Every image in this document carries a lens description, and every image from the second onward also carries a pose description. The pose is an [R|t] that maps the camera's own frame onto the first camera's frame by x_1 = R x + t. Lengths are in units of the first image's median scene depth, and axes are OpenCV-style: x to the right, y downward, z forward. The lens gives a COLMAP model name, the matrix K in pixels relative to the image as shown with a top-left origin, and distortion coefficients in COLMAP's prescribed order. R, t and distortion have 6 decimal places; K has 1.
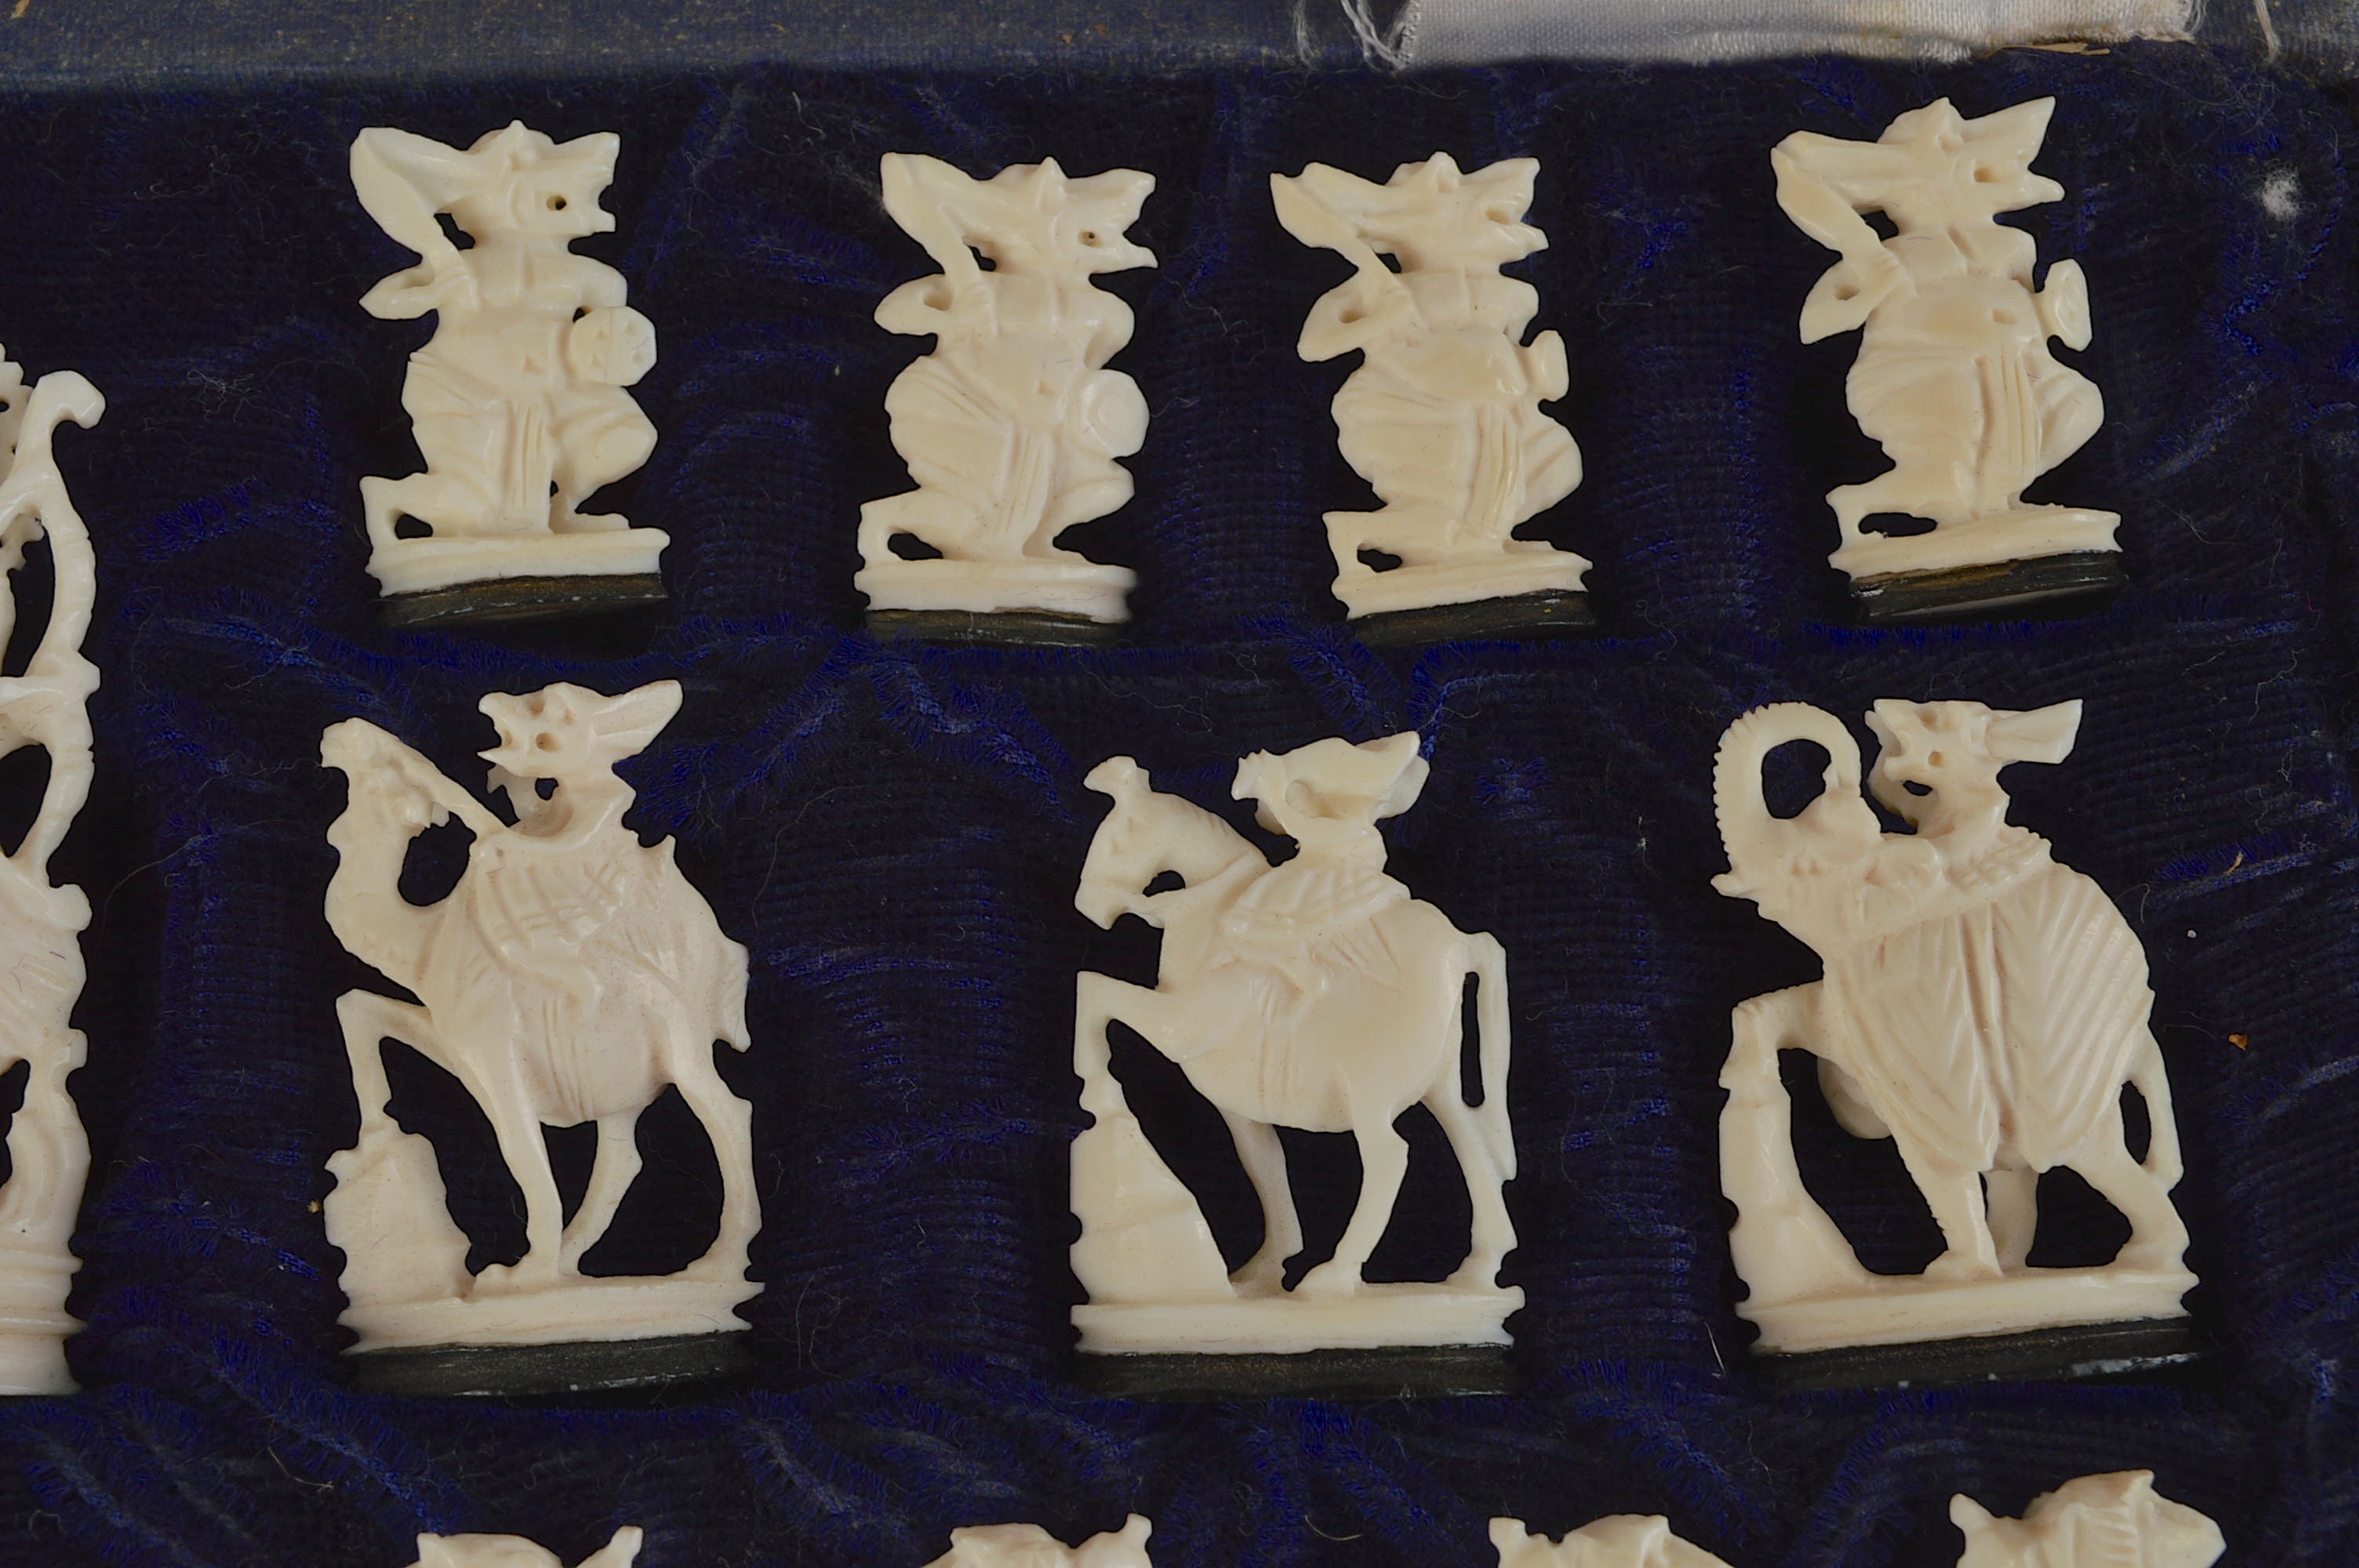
lens RADIAL K [[3342.2, 0, 1176.6], [0, 3342.2, 784.2], [0, 0, 1]] dist [-0.030986, 0.000000]
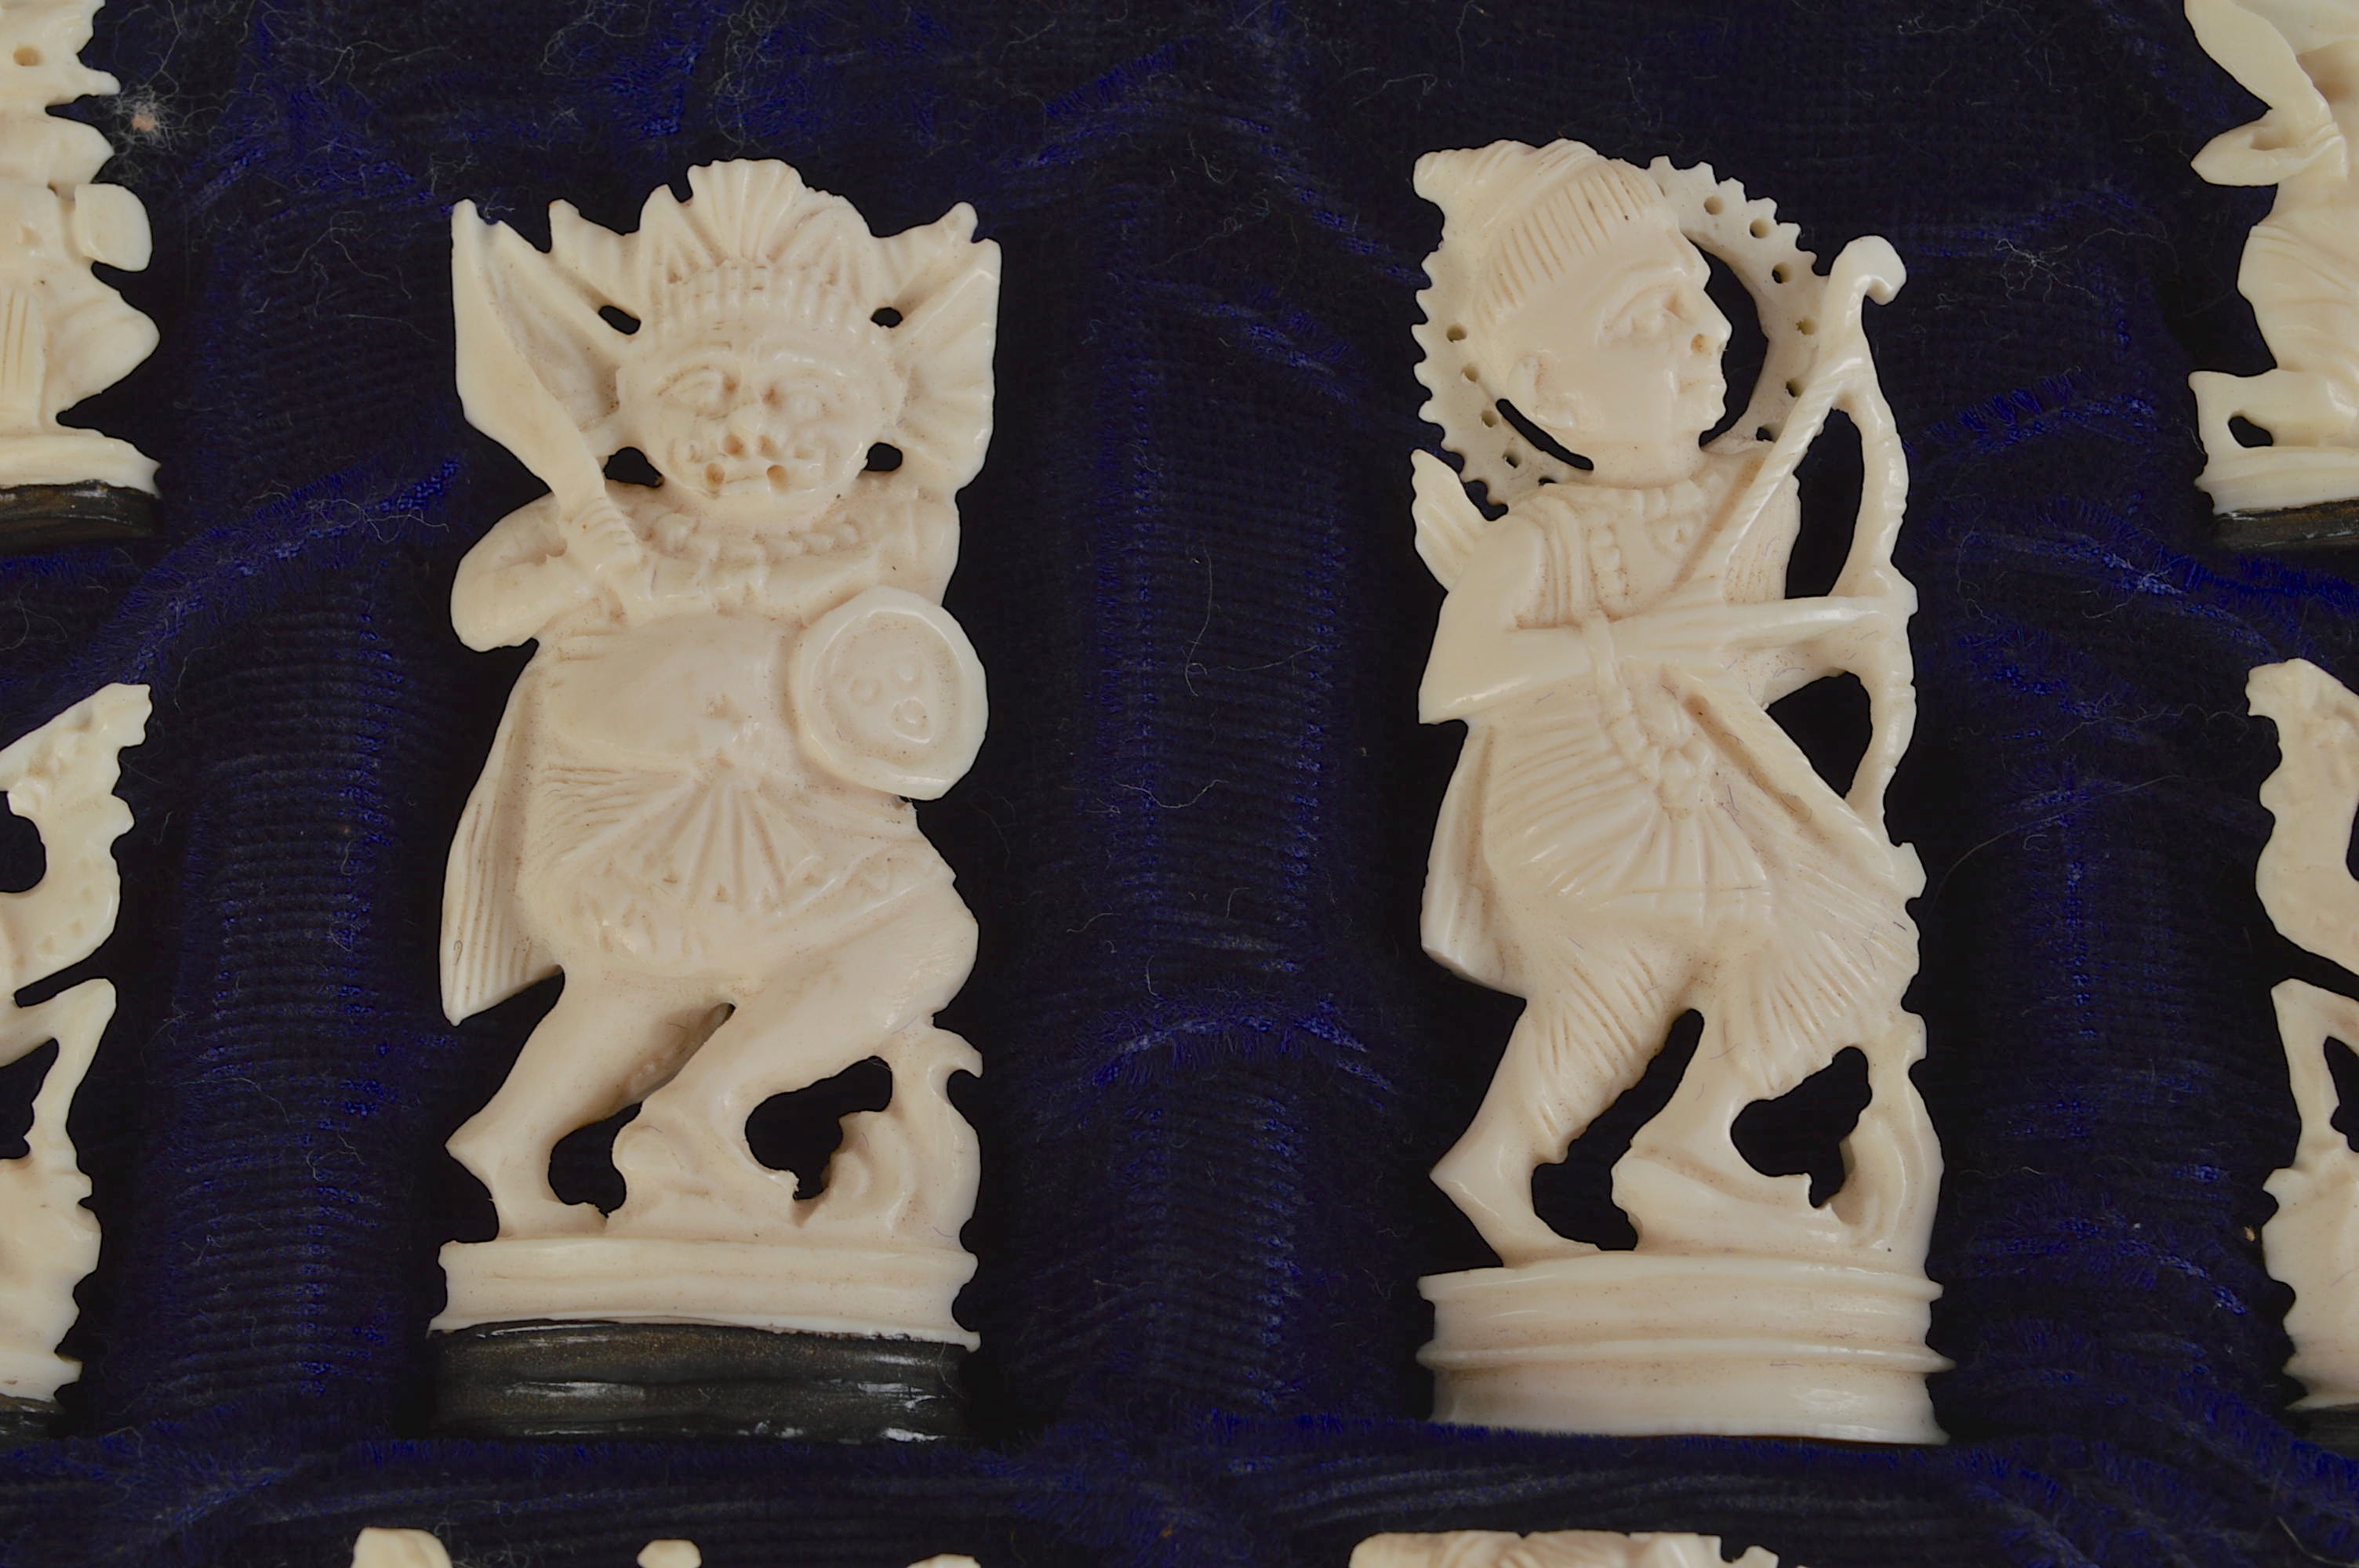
lens RADIAL K [[3841.6, 0, 1192.4], [0, 3841.6, 797.8], [0, 0, 1]] dist [-0.007744, 0.000000]
pose [[0.998248, 0.033611, -0.048696, -0.469461], [-0.032749, 0.999294, 0.018392, 0.006633], [0.049280, -0.016765, 0.998644, 0.013308]]
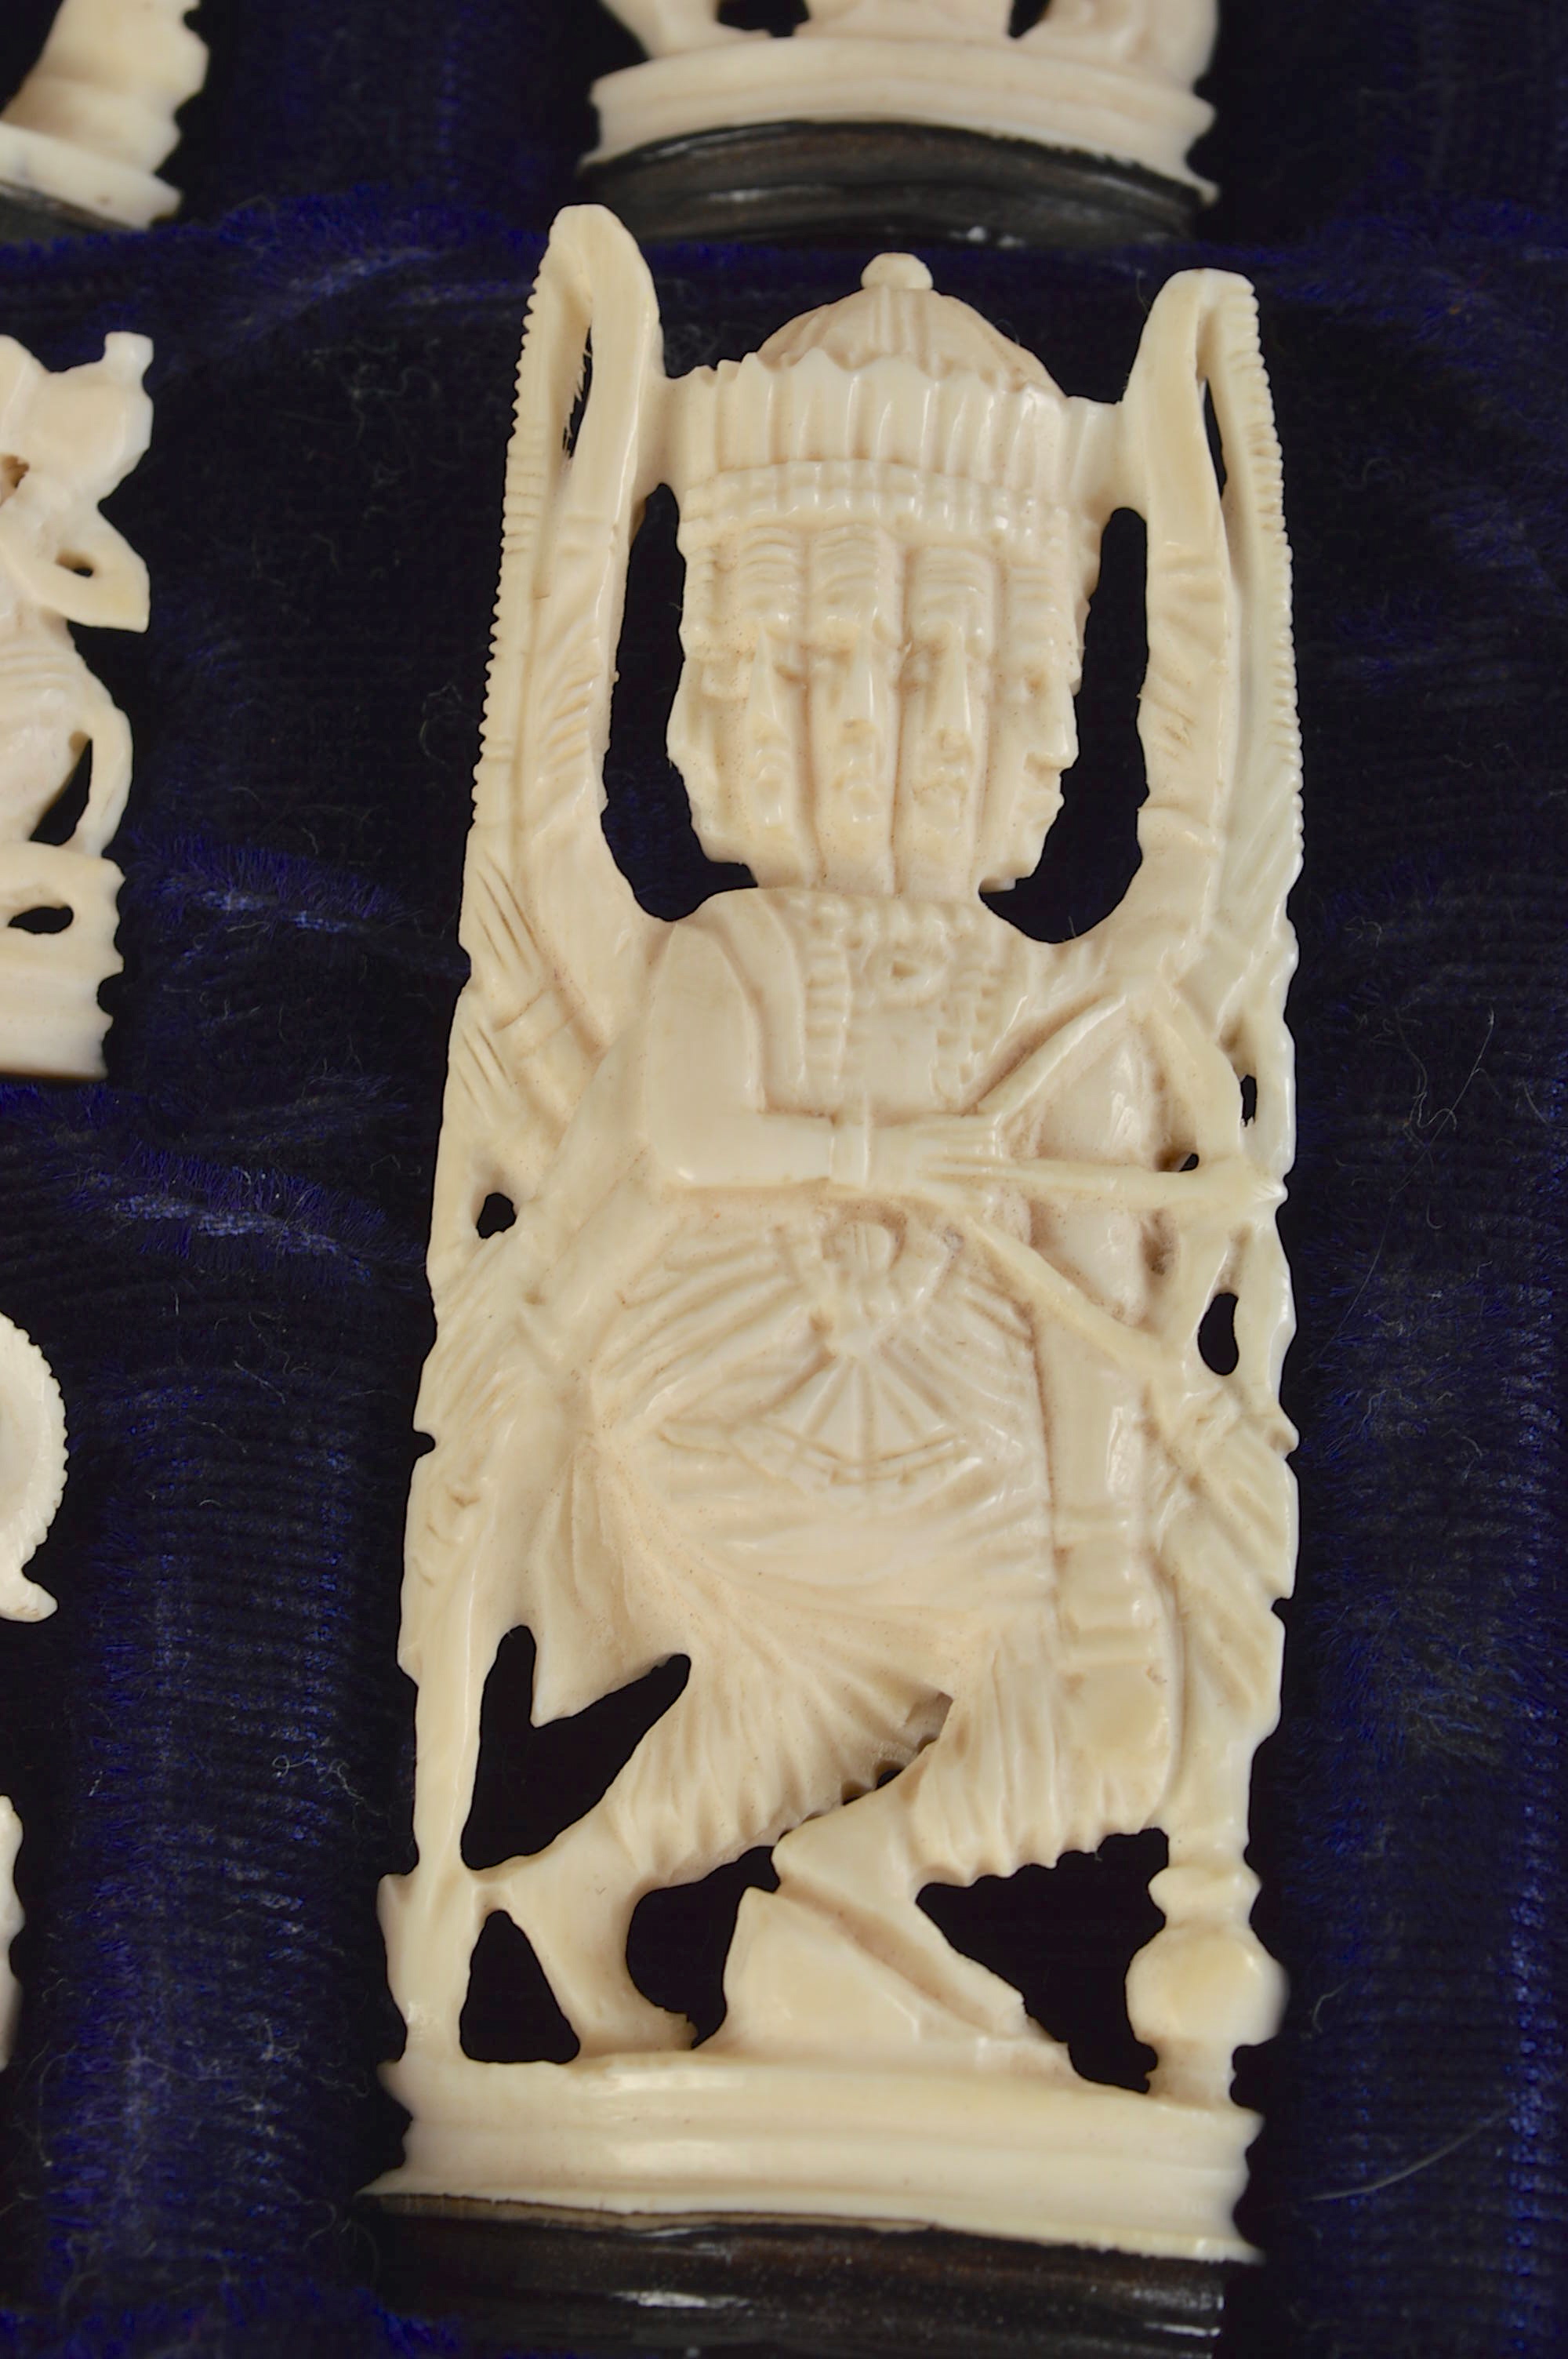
lens RADIAL K [[5272.7, 0, 776.5], [0, 5272.7, 1172.5], [0, 0, 1]] dist [-0.012383, 0.000000]
pose [[0.994161, 0.063530, -0.087226, -0.546336], [-0.067284, 0.996899, -0.040799, 0.425575], [0.084364, 0.046430, 0.995353, -0.165210]]
